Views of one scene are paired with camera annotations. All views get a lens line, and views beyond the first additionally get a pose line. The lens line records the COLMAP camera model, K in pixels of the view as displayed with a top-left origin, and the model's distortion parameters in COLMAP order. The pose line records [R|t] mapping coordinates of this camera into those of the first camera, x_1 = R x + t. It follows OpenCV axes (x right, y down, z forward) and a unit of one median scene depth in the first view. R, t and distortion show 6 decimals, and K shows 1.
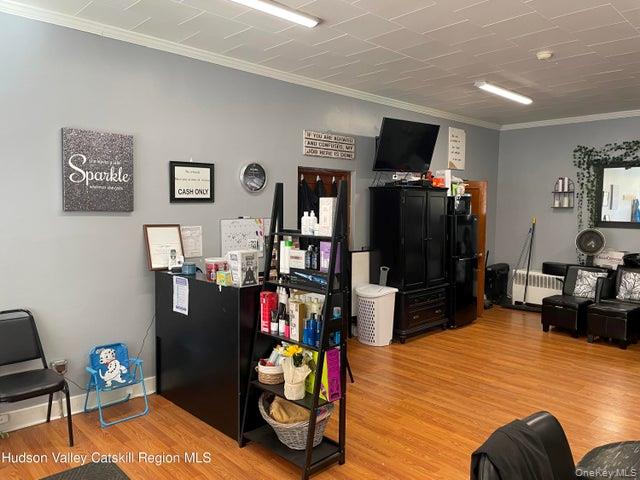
lens RADIAL K [[480.4, 0, 322.8], [0, 480.4, 237.5], [0, 0, 1]] dist [0.090613, -0.116041]
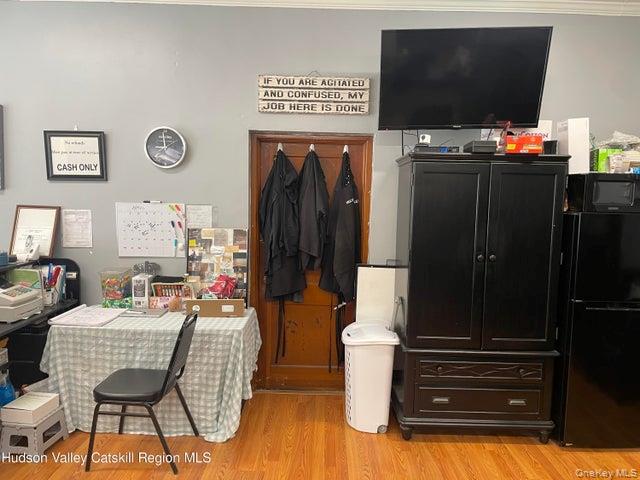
lens RADIAL K [[480.4, 0, 322.5], [0, 480.4, 243.4], [0, 0, 1]] dist [0.090613, -0.116041]
pose [[0.717938, 0.078844, -0.691628, 0.593934], [-0.065570, 0.996807, 0.045570, -0.030481], [0.693012, 0.012633, 0.720815, 0.675930]]
